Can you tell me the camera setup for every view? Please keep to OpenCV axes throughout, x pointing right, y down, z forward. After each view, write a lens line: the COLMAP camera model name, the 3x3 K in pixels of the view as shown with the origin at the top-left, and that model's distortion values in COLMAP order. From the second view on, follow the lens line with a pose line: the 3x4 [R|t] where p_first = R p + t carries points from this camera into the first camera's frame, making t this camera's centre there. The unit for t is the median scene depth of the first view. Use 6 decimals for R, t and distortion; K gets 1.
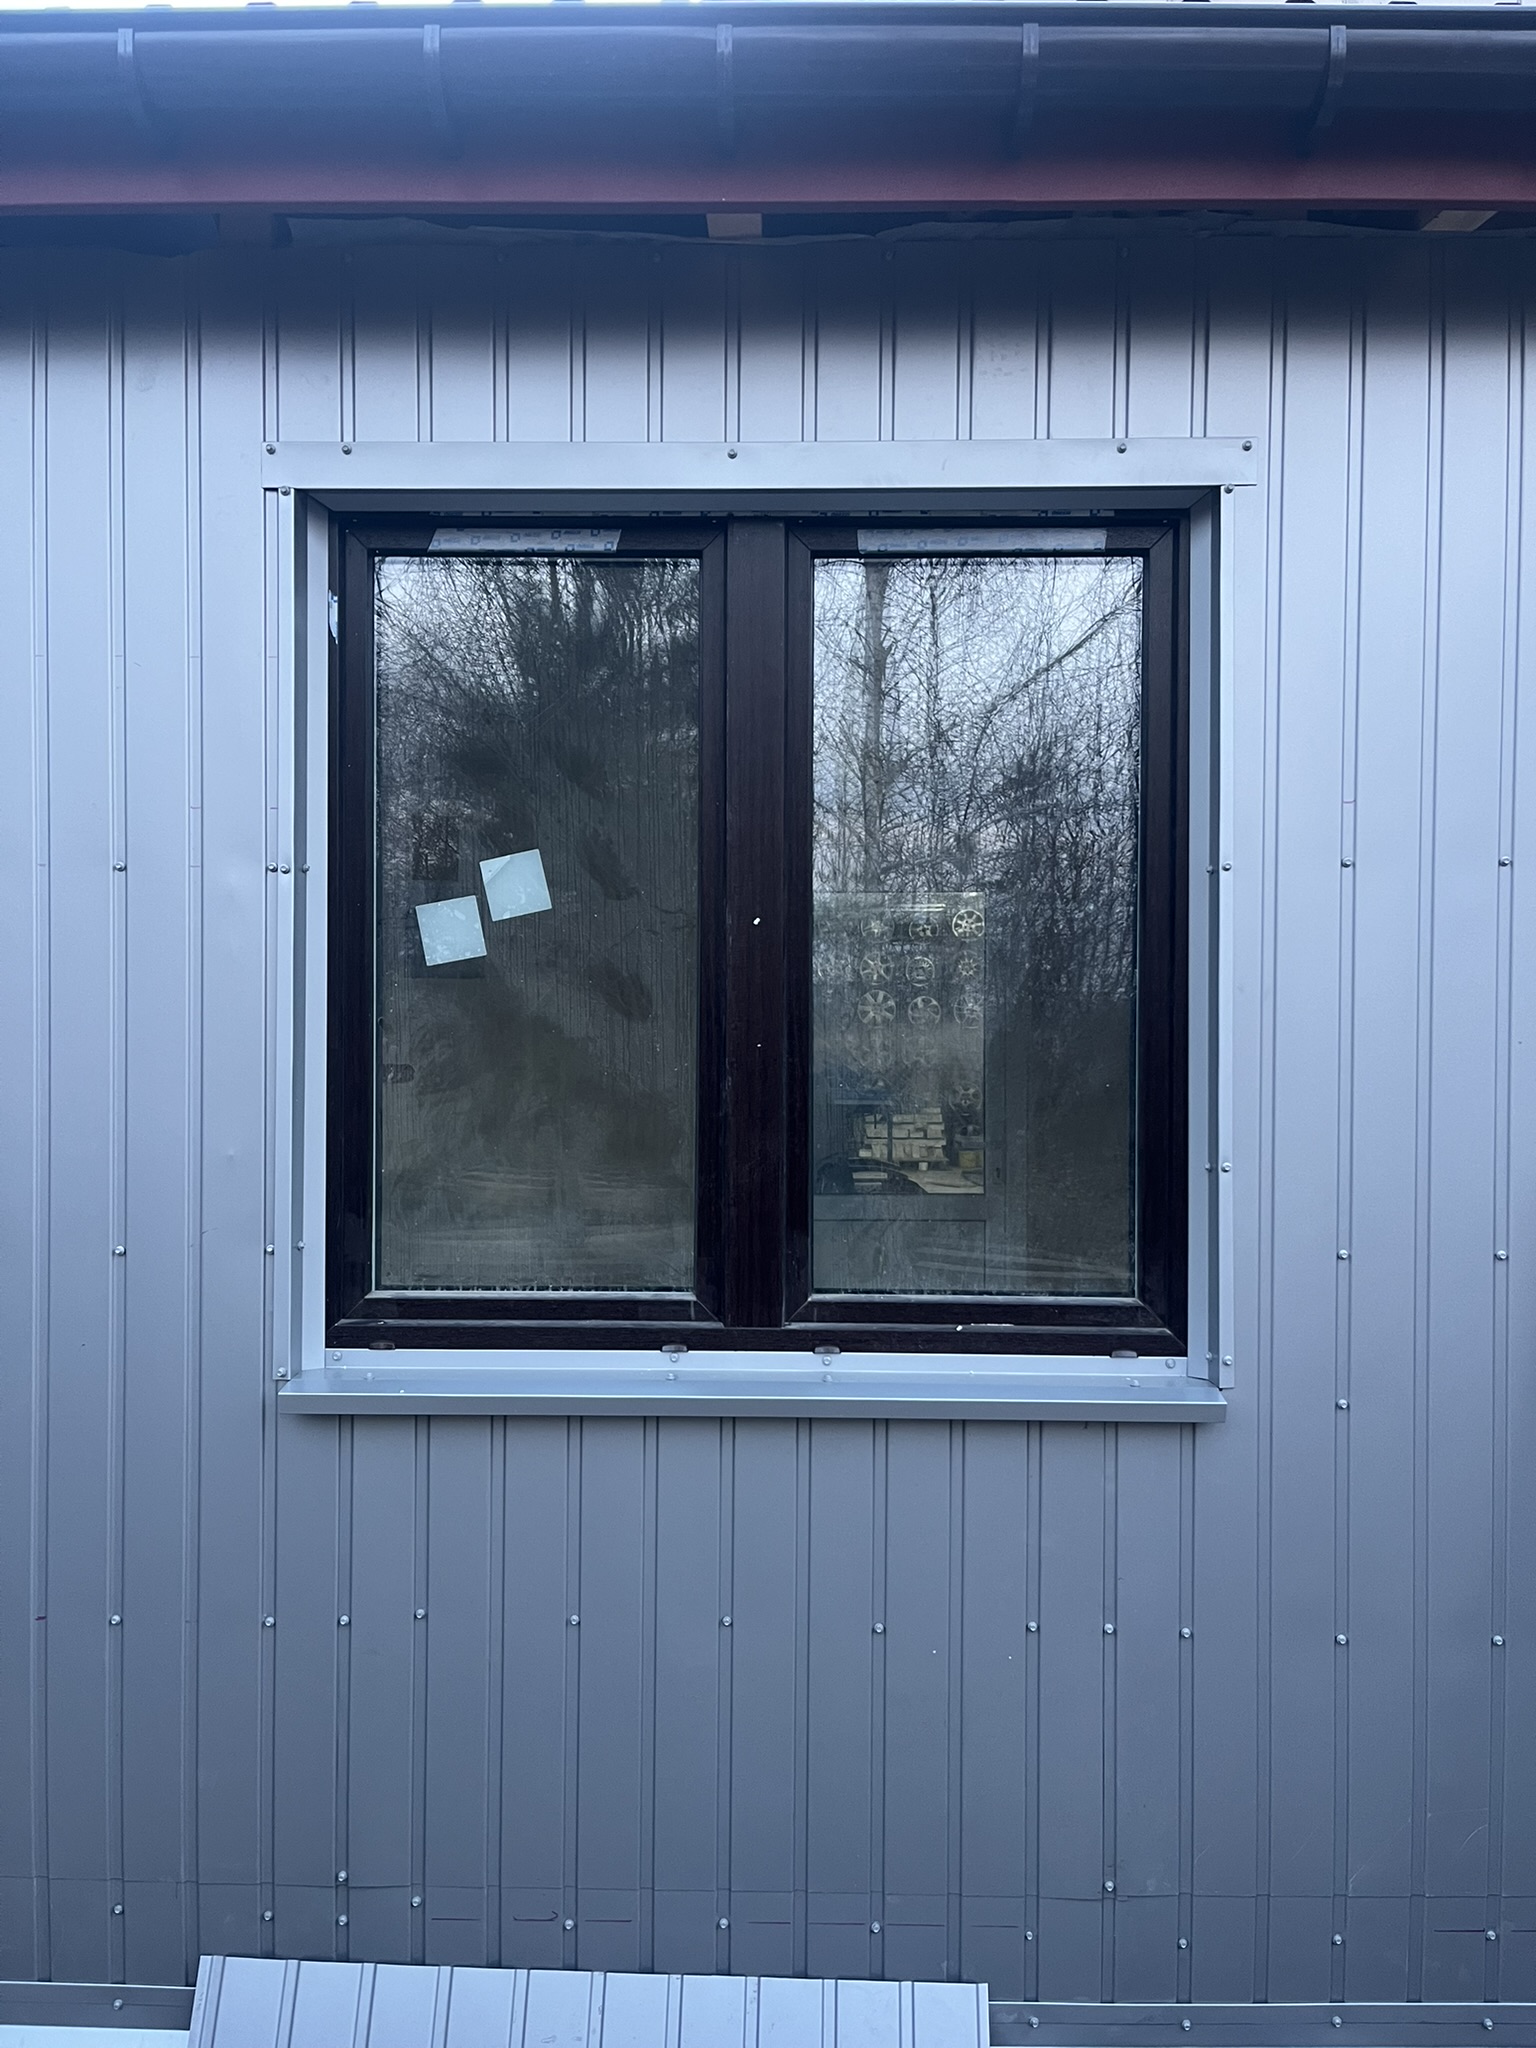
lens RADIAL K [[1538.0, 0, 740.1], [0, 1538.0, 1021.5], [0, 0, 1]] dist [0.086738, -0.120773]
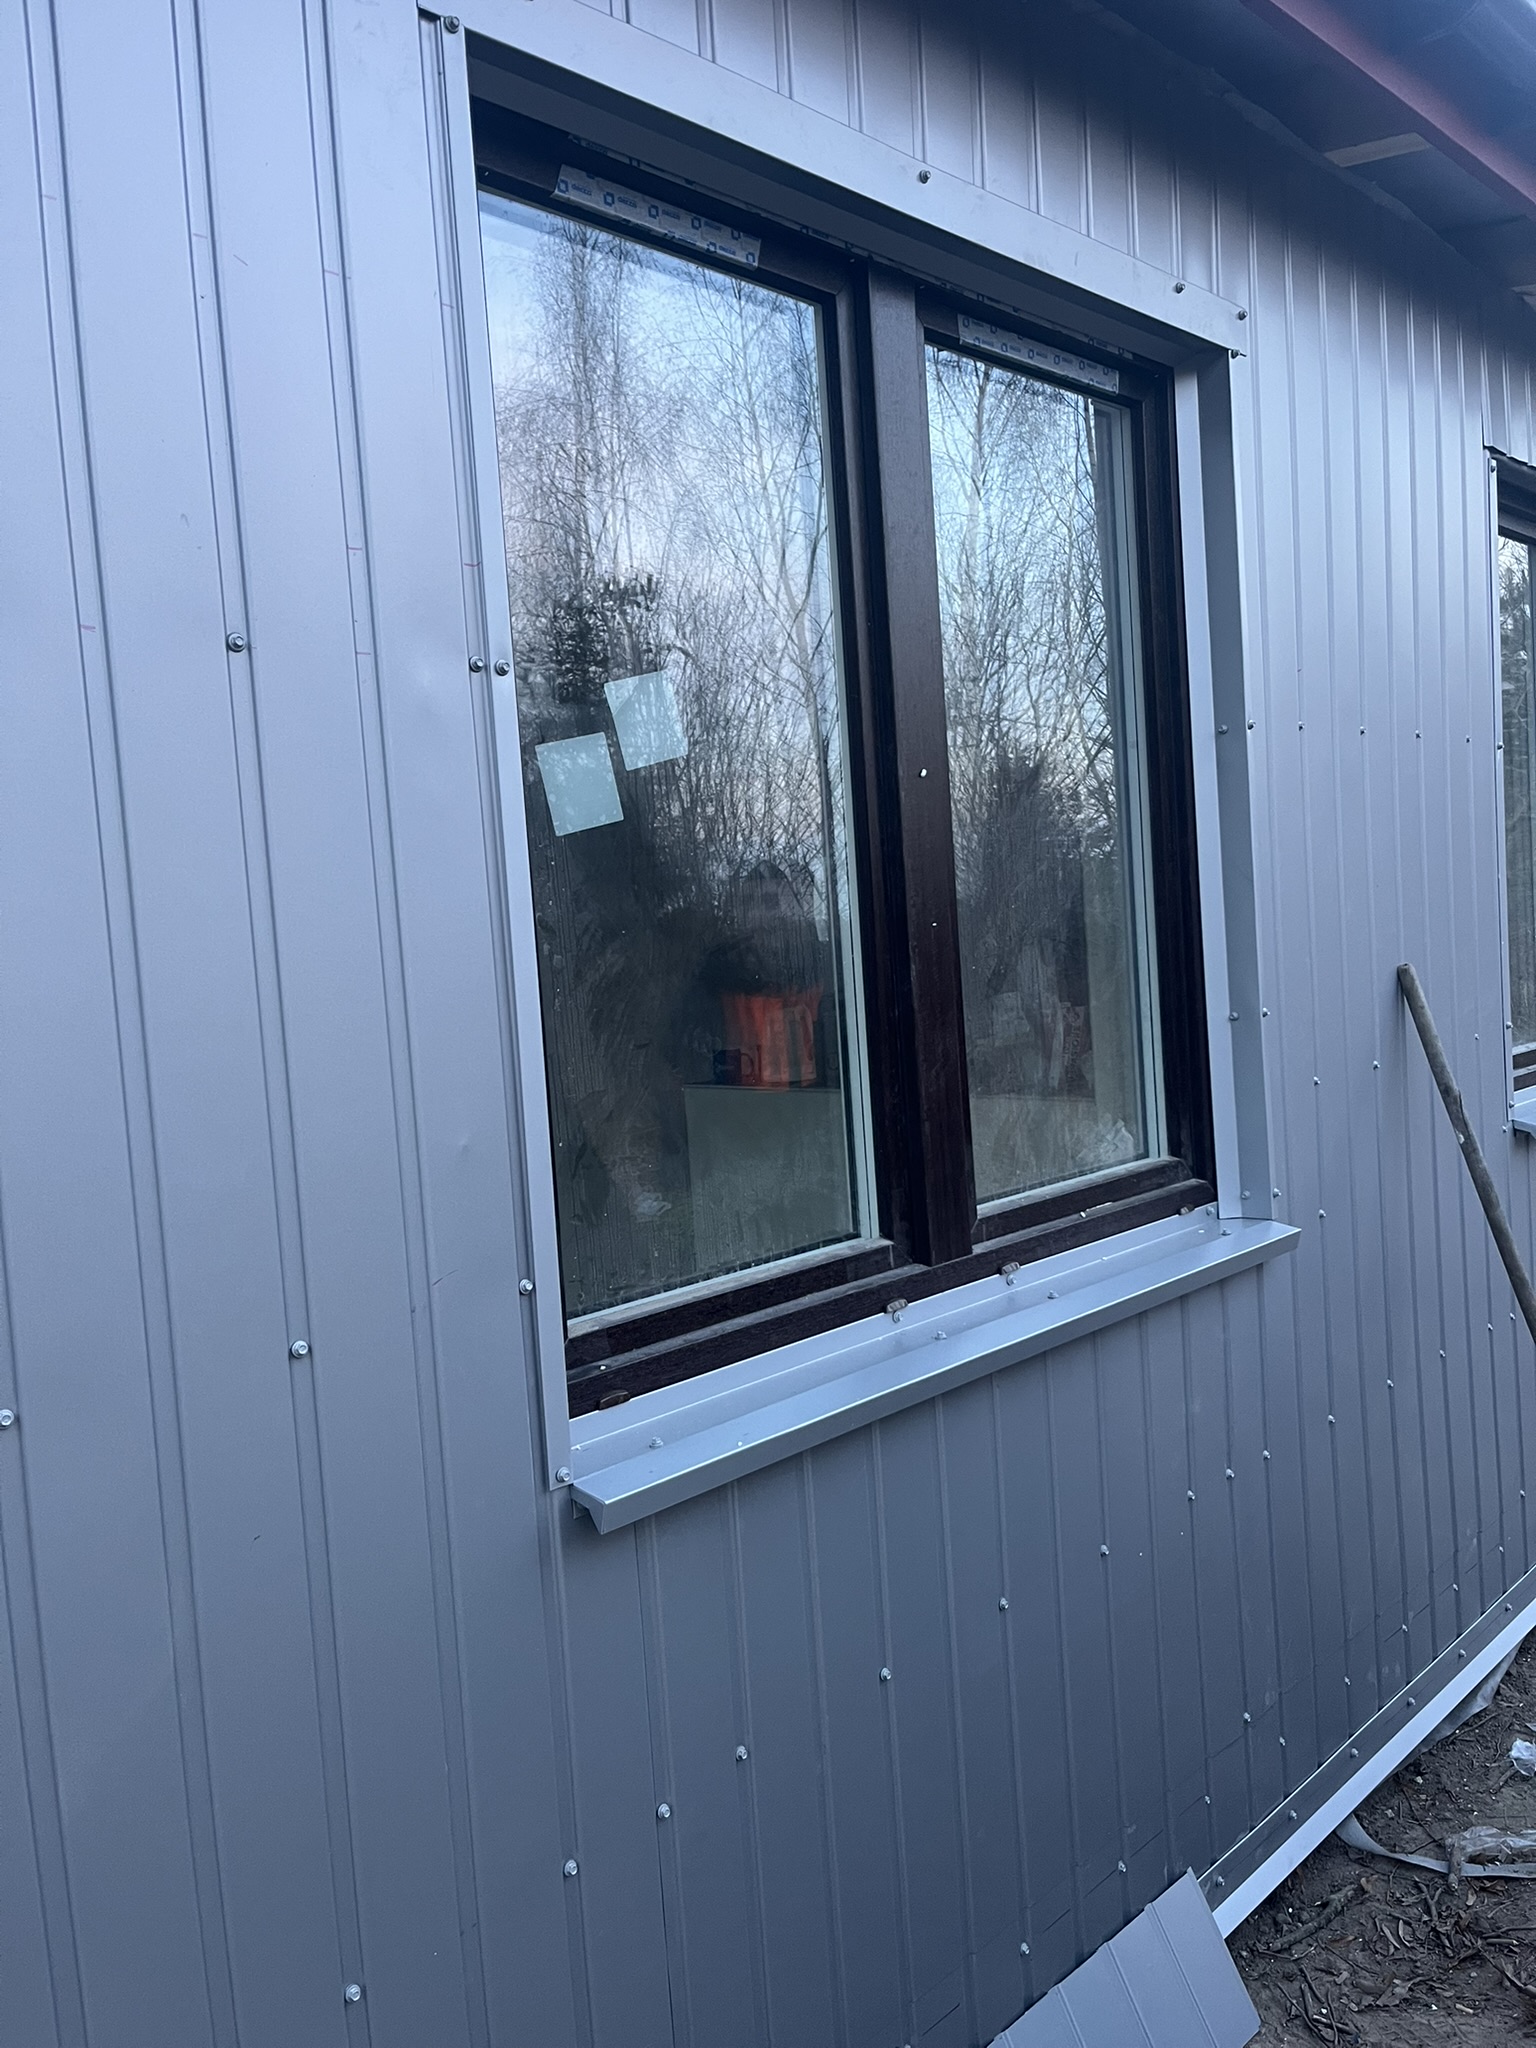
lens RADIAL K [[1538.0, 0, 740.1], [0, 1538.0, 1021.5], [0, 0, 1]] dist [0.086738, -0.120773]
pose [[0.702341, -0.092875, 0.705756, -0.648602], [0.077985, 0.995523, 0.053400, 0.015293], [-0.707556, 0.017533, 0.706440, 0.486329]]
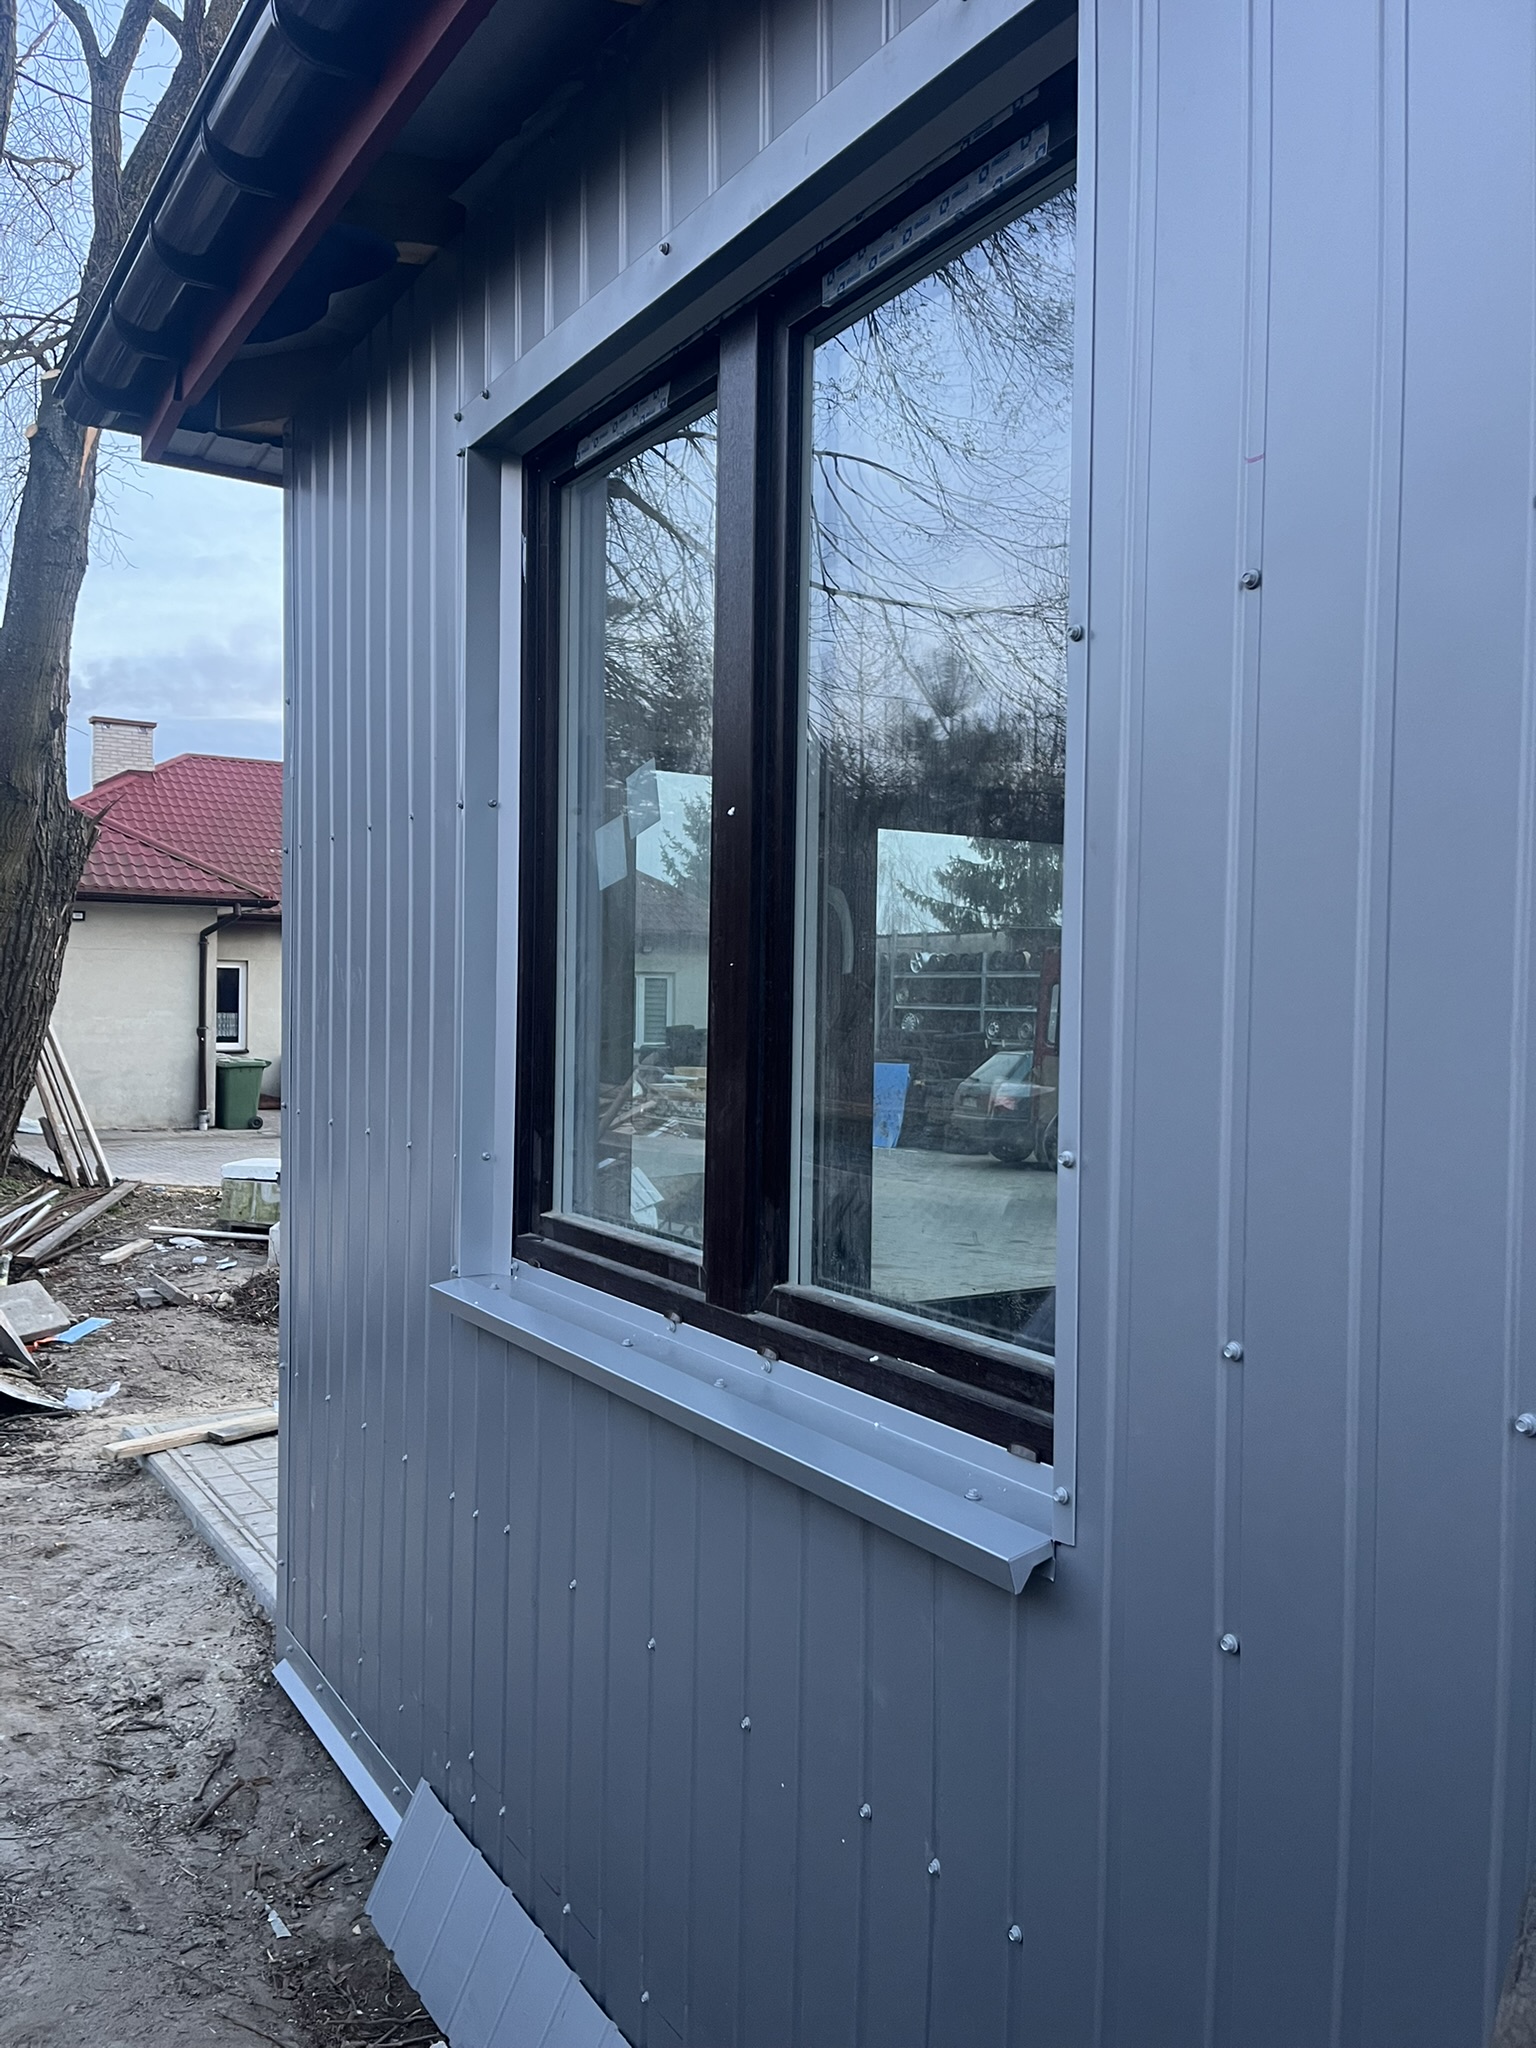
lens RADIAL K [[1538.0, 0, 740.1], [0, 1538.0, 1021.5], [0, 0, 1]] dist [0.086738, -0.120773]
pose [[0.537828, 0.016469, -0.842894, 0.695028], [-0.025288, 0.999674, 0.003397, 0.043583], [0.842675, 0.019488, 0.538070, 0.564658]]
